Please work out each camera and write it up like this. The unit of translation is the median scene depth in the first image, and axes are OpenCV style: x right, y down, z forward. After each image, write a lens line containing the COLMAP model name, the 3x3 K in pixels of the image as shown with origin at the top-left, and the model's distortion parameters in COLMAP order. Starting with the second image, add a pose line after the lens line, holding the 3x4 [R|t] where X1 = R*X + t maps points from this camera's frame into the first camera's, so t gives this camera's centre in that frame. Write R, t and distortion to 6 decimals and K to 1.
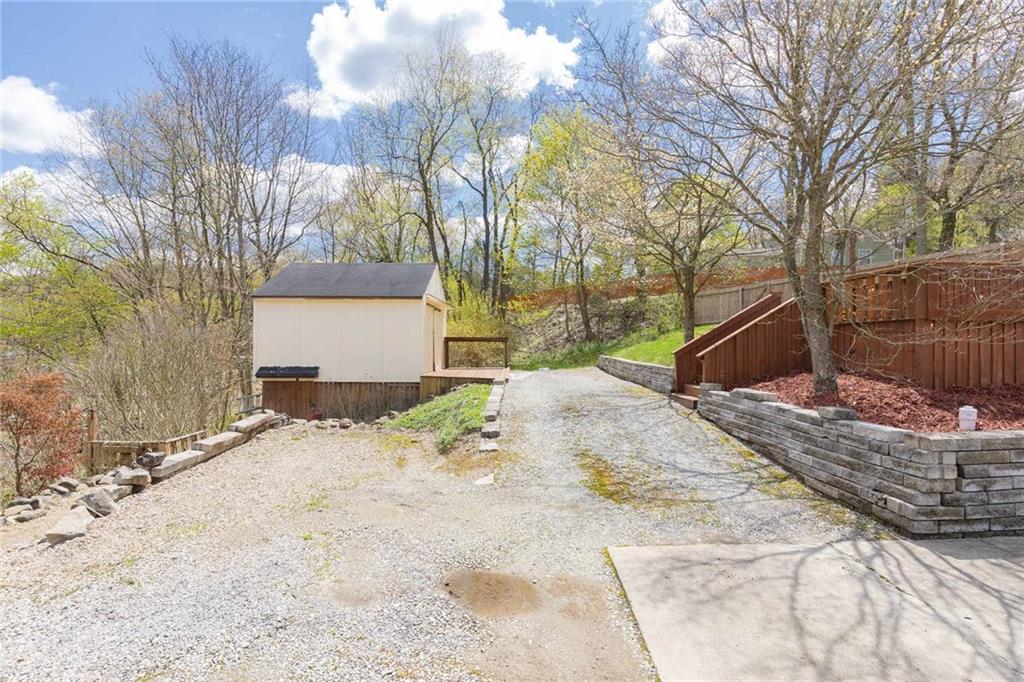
lens RADIAL K [[503.0, 0, 518.3], [0, 503.0, 341.7], [0, 0, 1]] dist [-0.004342, -0.001003]
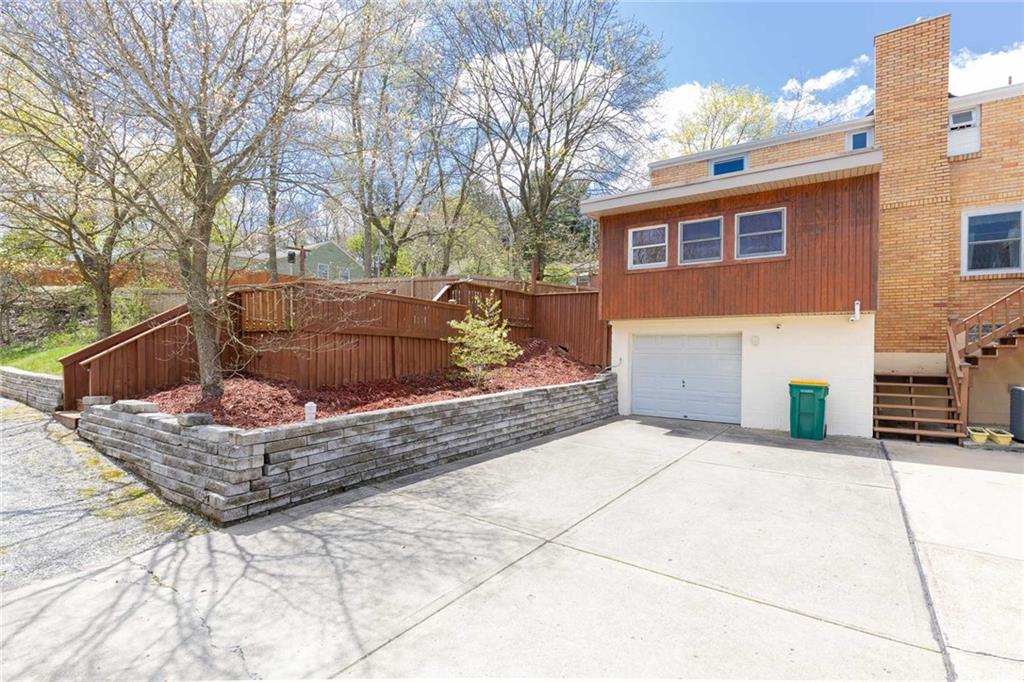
lens RADIAL K [[503.0, 0, 516.4], [0, 503.0, 347.2], [0, 0, 1]] dist [-0.004342, -0.001003]
pose [[0.547573, 0.012403, 0.836666, 0.179121], [-0.012005, 0.999904, -0.006967, -0.005061], [-0.836672, -0.006229, 0.547669, -0.128662]]
